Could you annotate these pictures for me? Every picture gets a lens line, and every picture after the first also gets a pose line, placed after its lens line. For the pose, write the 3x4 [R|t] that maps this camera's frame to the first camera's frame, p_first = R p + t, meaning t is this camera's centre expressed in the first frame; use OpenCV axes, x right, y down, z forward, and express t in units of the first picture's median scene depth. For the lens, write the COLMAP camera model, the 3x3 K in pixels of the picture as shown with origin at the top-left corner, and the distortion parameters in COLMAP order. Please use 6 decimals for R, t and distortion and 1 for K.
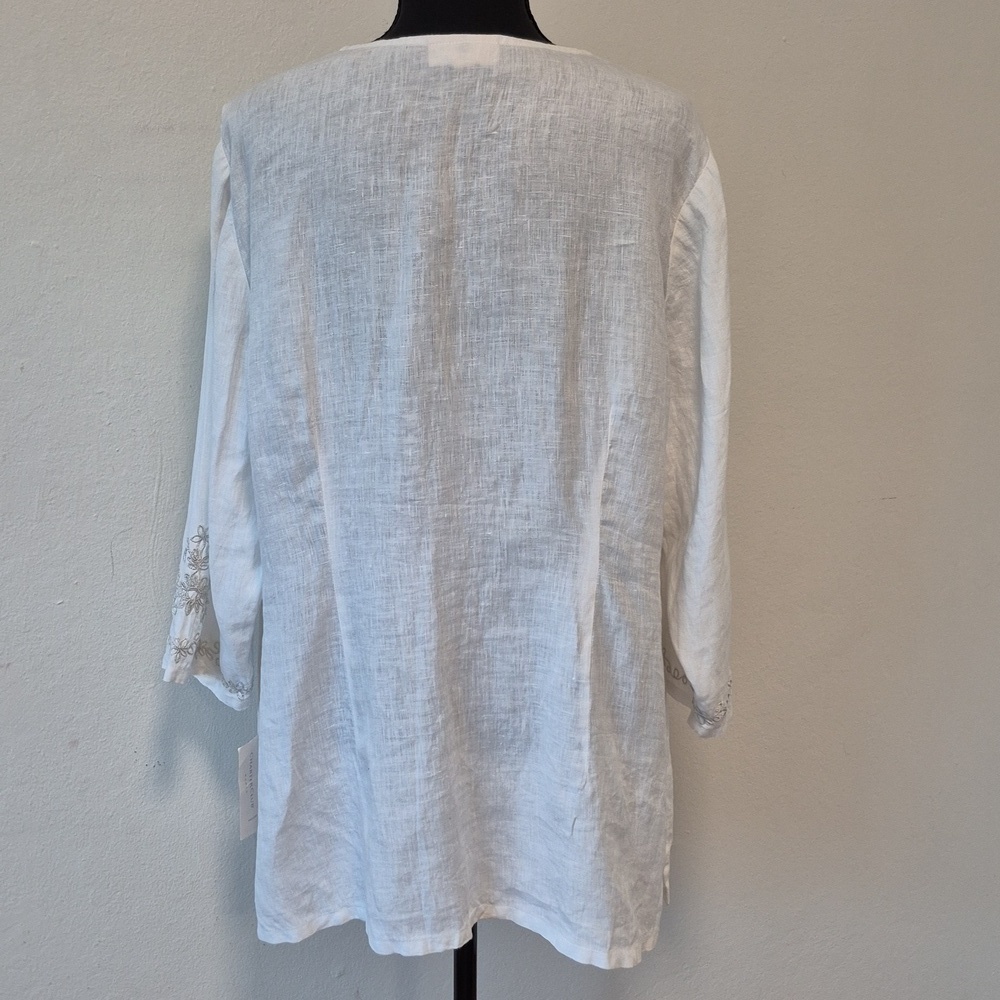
lens RADIAL K [[1520.4, 0, 496.6], [0, 1520.4, 498.0], [0, 0, 1]] dist [0.101500, 0.000000]
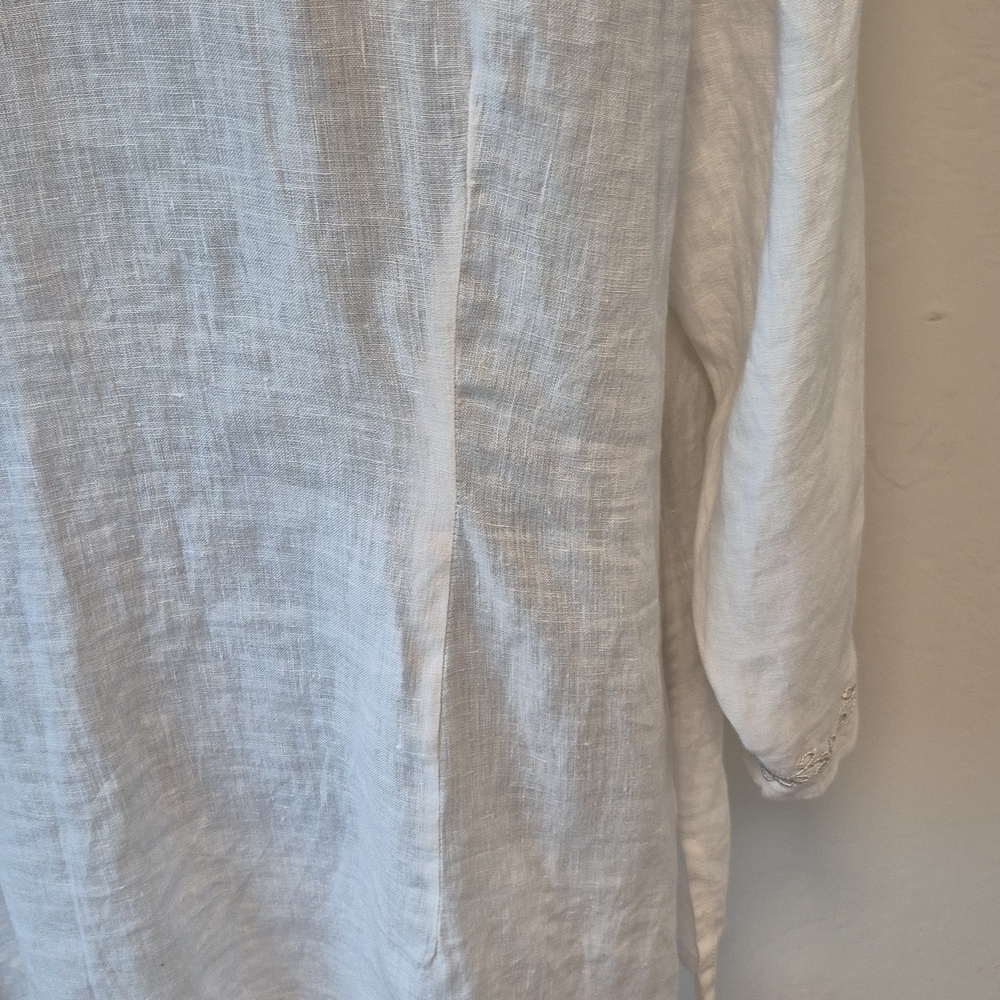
lens RADIAL K [[1520.4, 0, 506.9], [0, 1520.4, 506.6], [0, 0, 1]] dist [0.101500, 0.000000]
pose [[0.973325, 0.093496, -0.209515, 0.159268], [-0.023462, 0.948973, 0.314483, -0.073427], [0.228227, -0.301179, 0.925853, 0.643032]]
